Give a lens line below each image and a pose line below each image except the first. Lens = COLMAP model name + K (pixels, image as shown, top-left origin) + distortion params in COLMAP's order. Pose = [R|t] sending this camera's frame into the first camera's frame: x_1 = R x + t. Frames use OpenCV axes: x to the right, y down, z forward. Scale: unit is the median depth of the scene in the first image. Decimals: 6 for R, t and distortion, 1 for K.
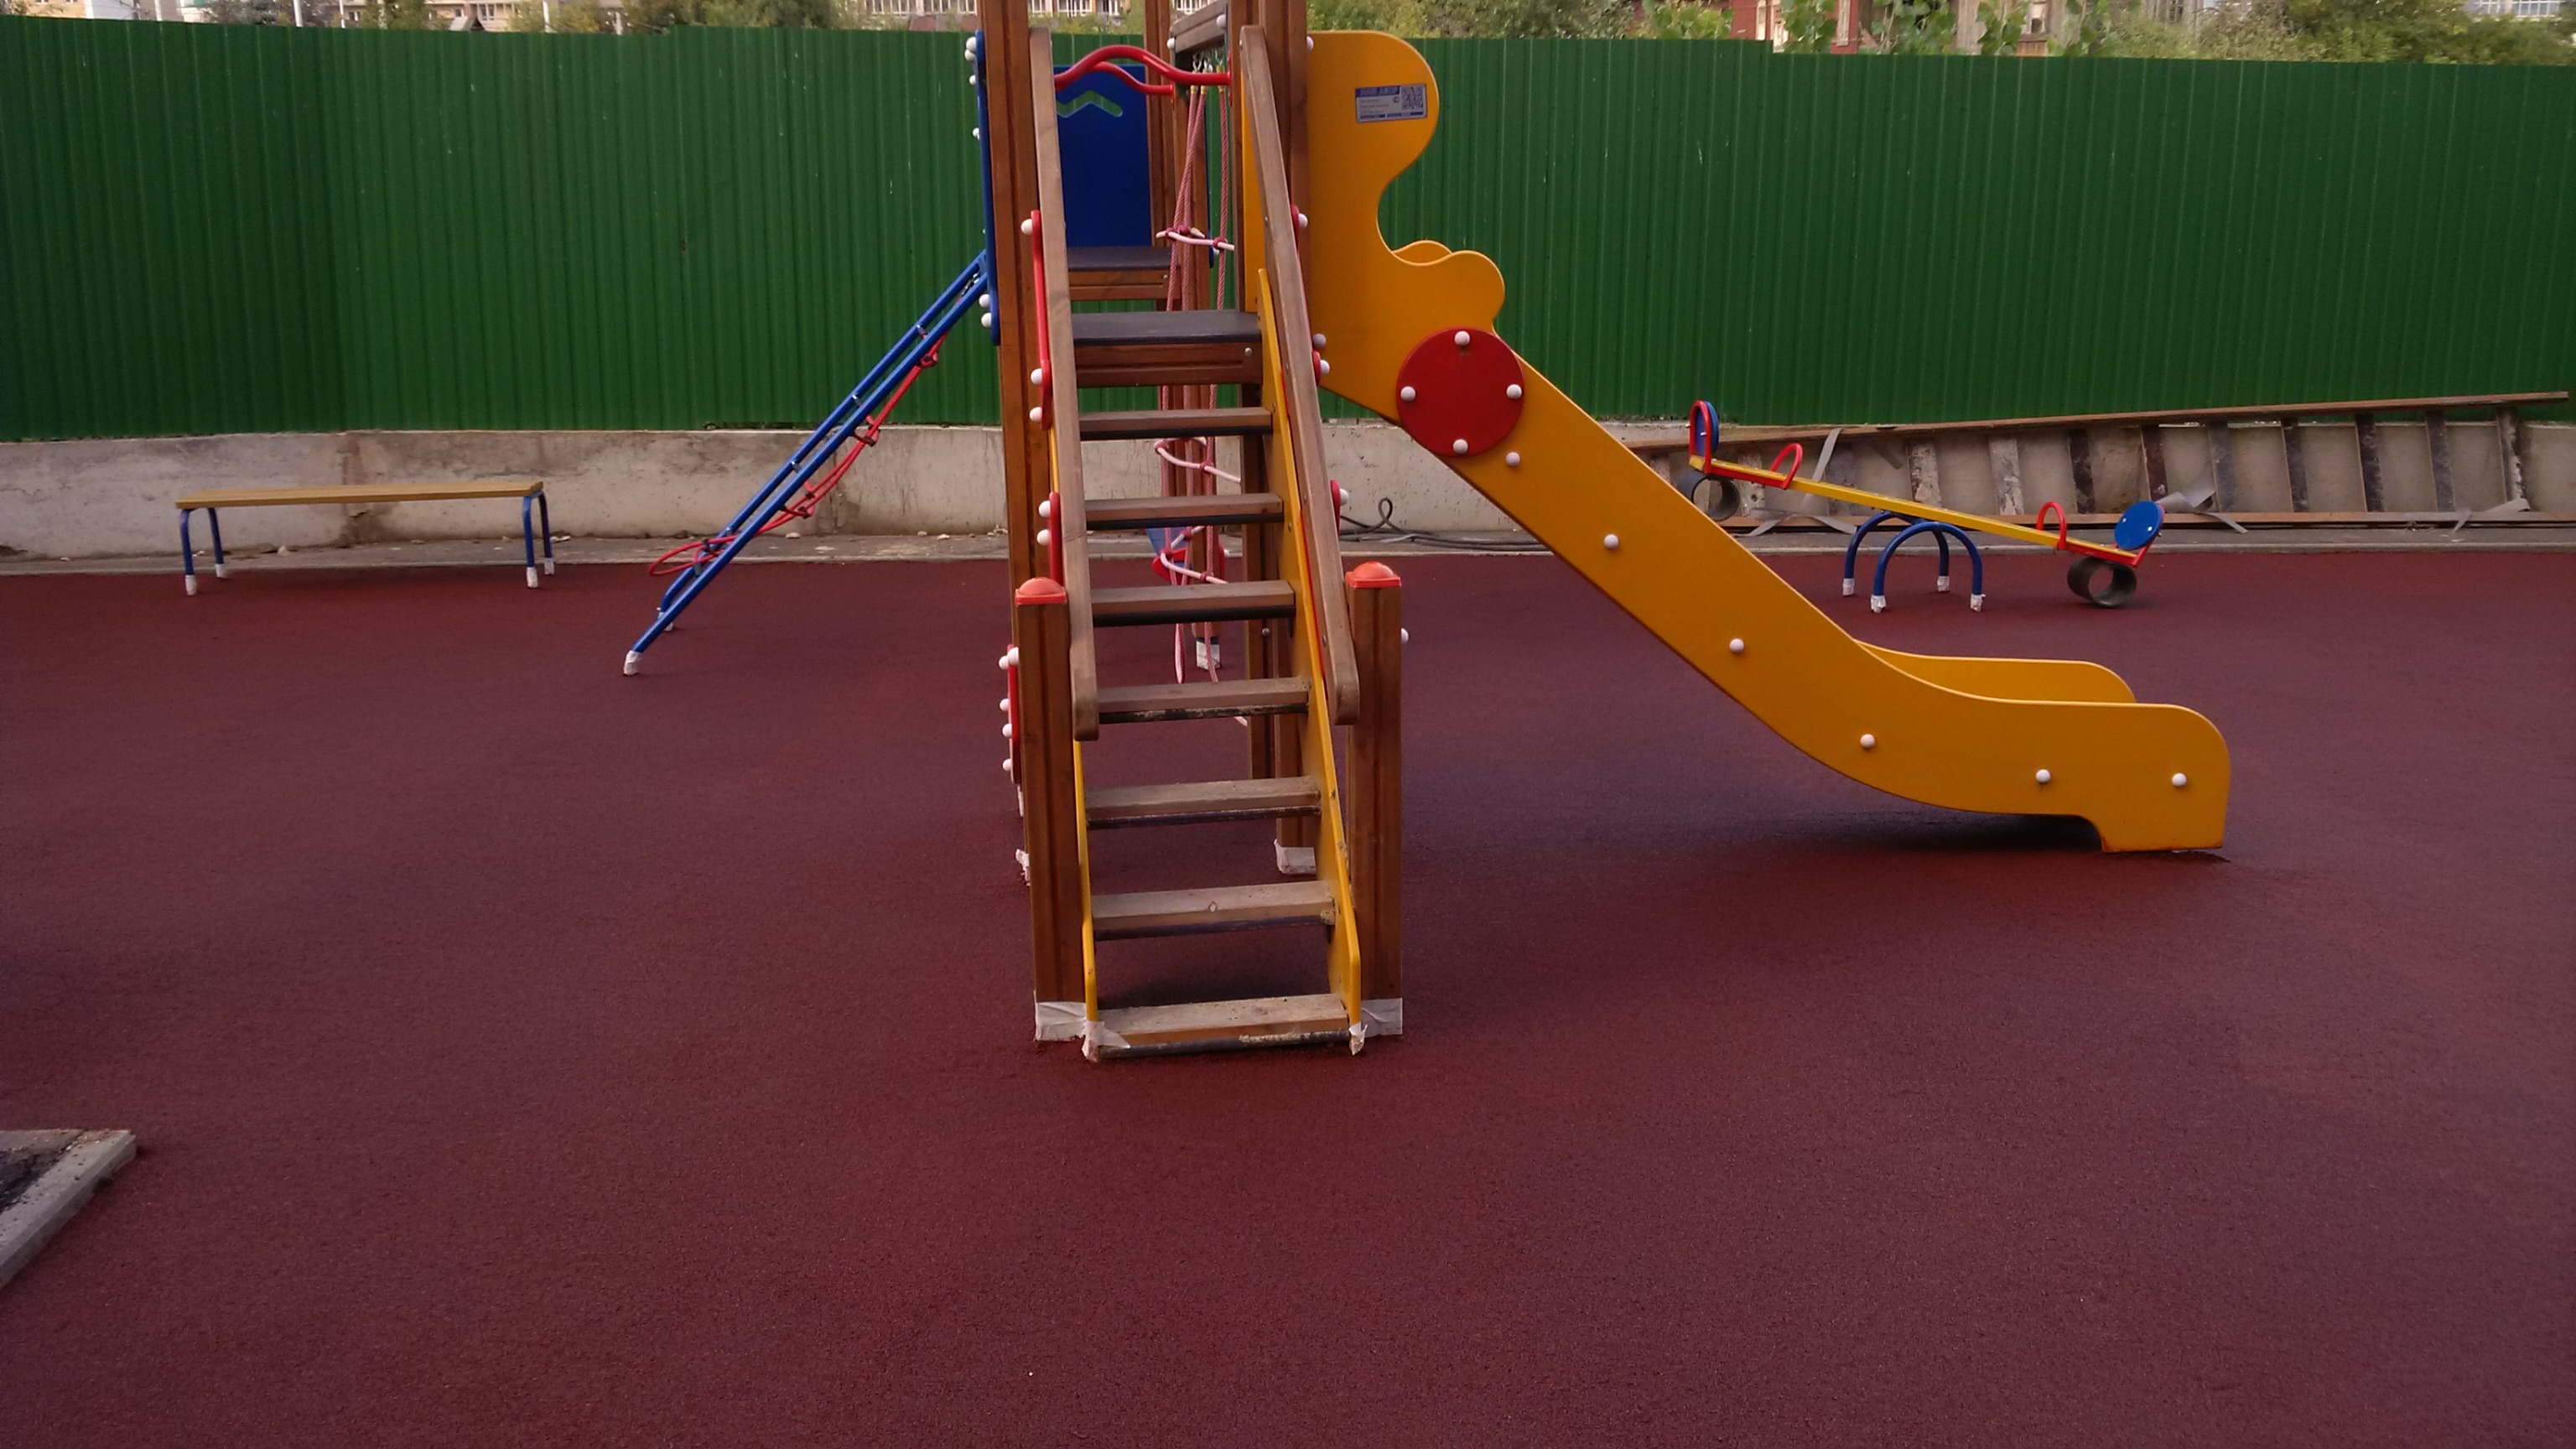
lens RADIAL K [[2193.2, 0, 1296.6], [0, 2193.2, 700.2], [0, 0, 1]] dist [0.047290, -0.116915]
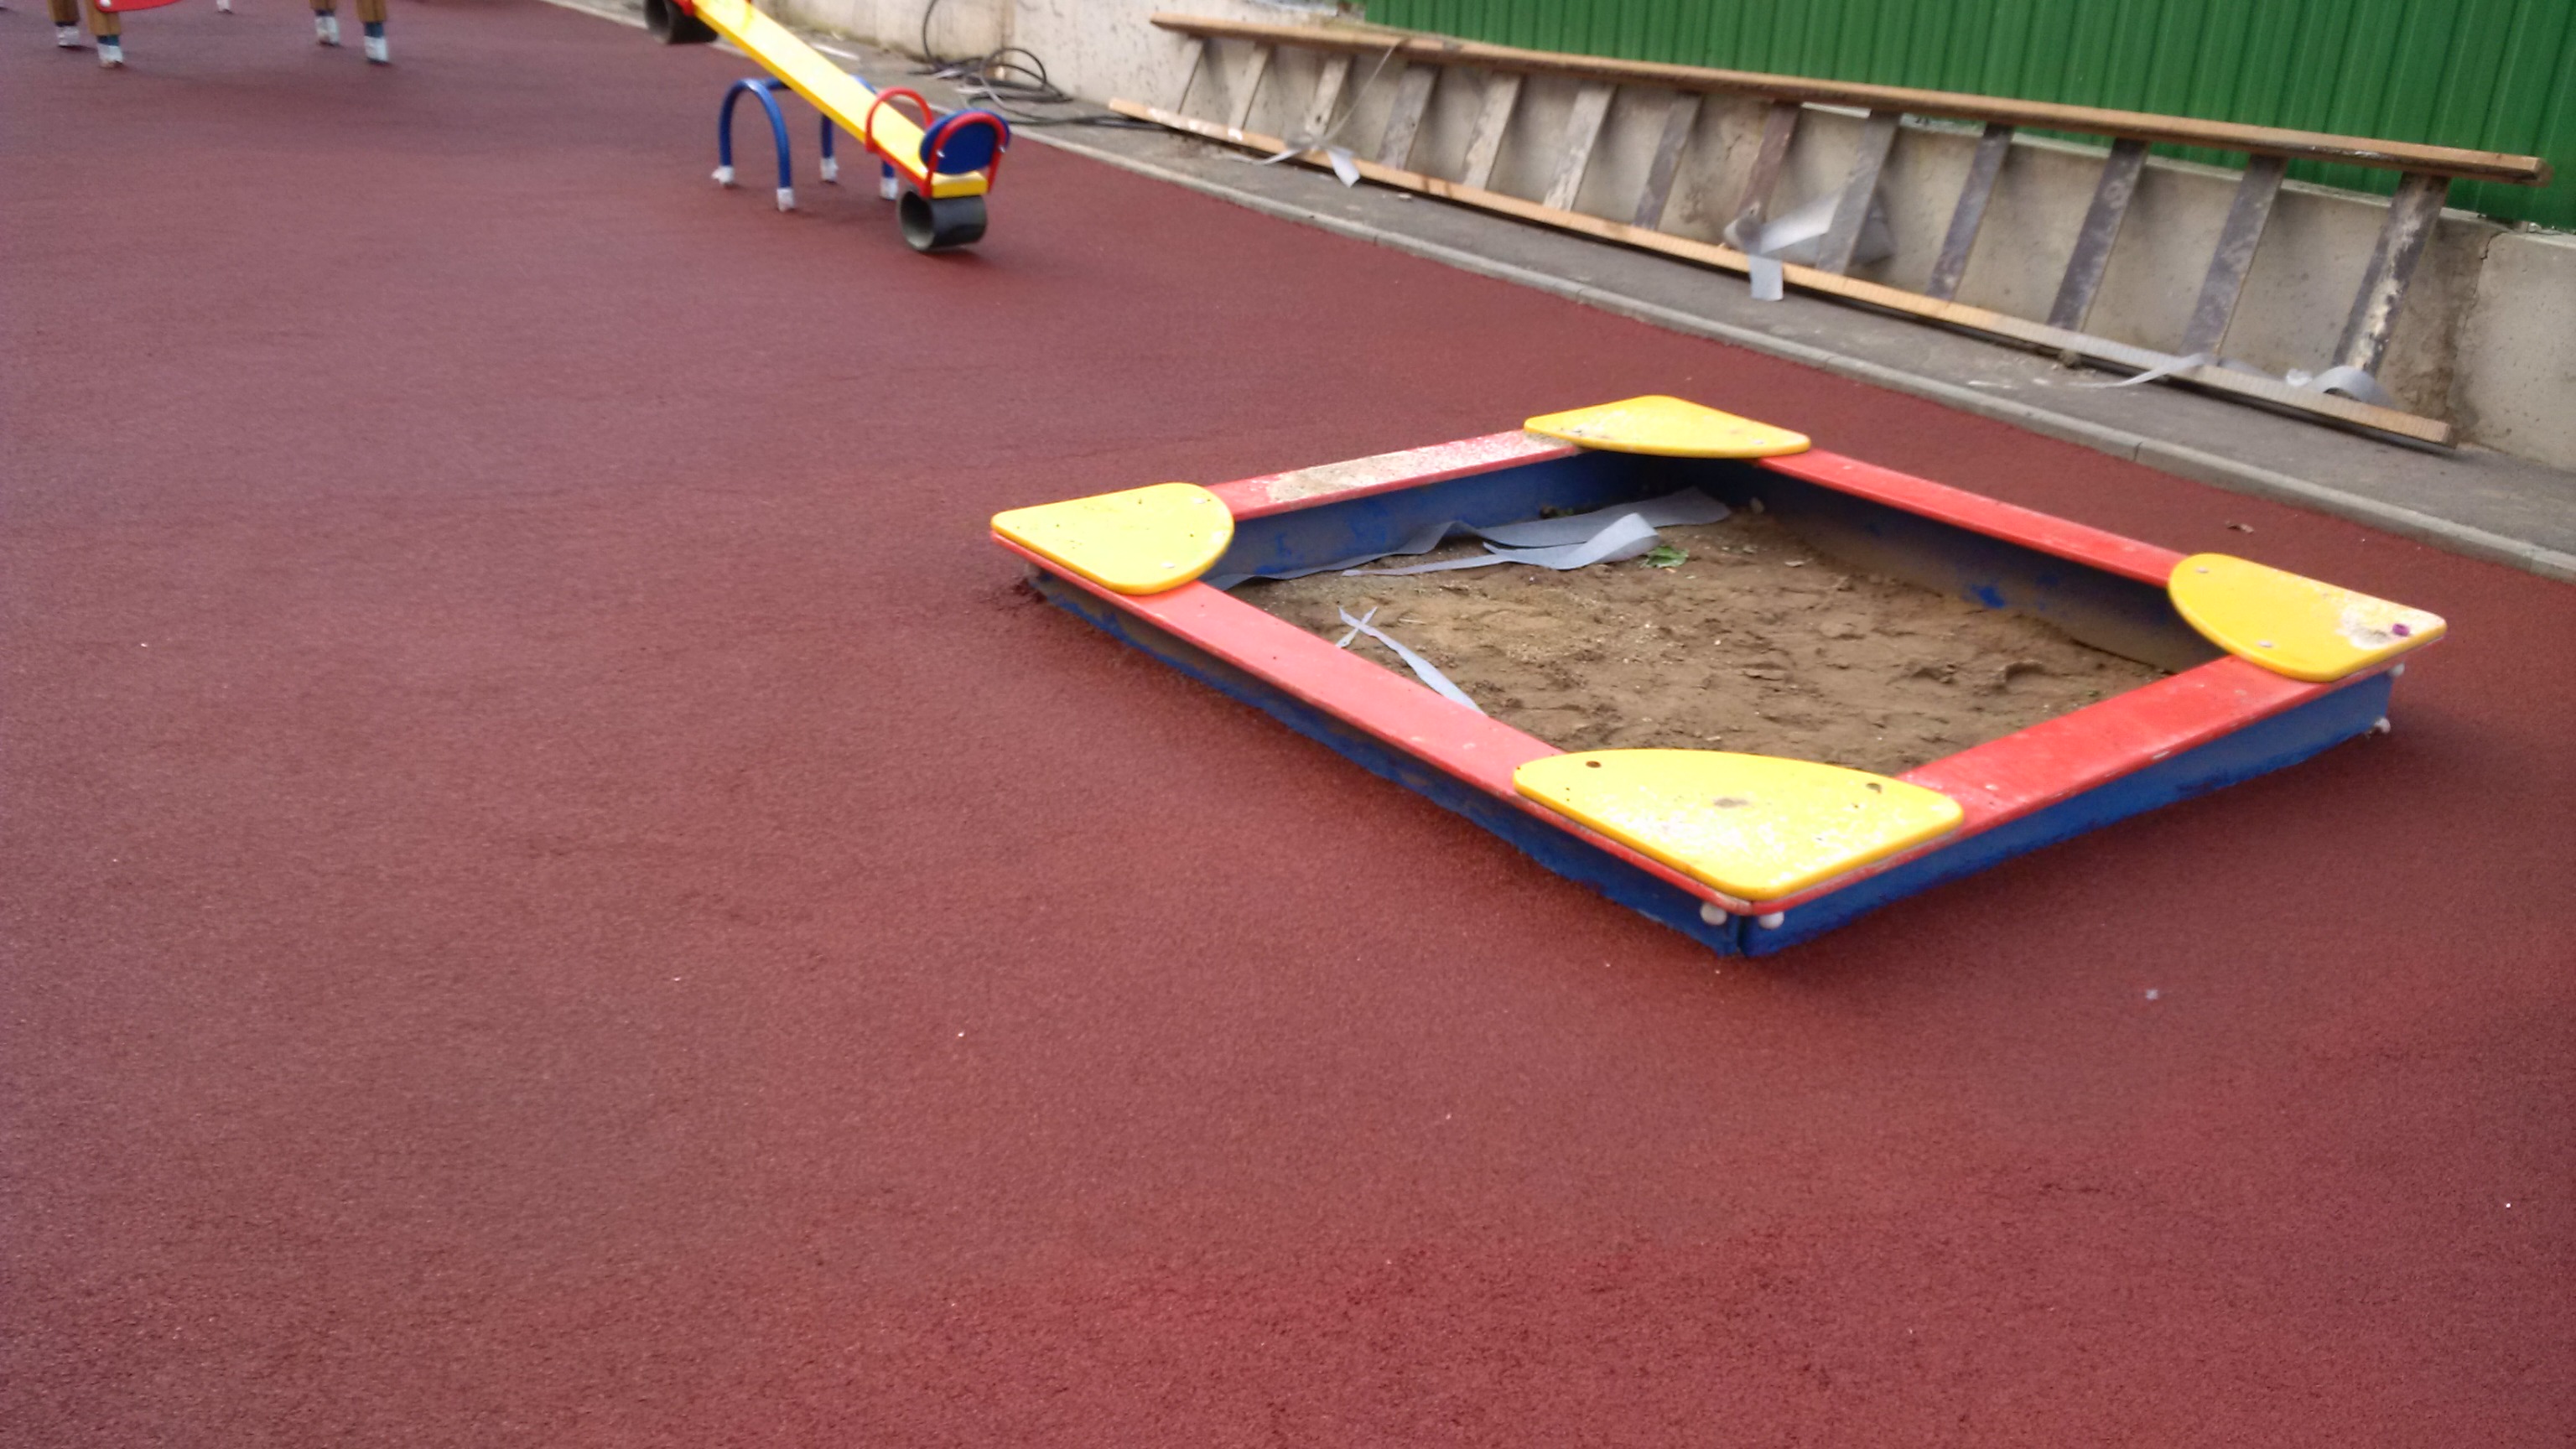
lens RADIAL K [[2193.2, 0, 1288.8], [0, 2193.2, 702.3], [0, 0, 1]] dist [0.047290, -0.116915]
pose [[0.589687, 0.339239, -0.732929, 0.841412], [-0.259149, 0.938996, 0.226116, -0.076407], [0.764925, 0.056600, 0.641627, 0.559824]]
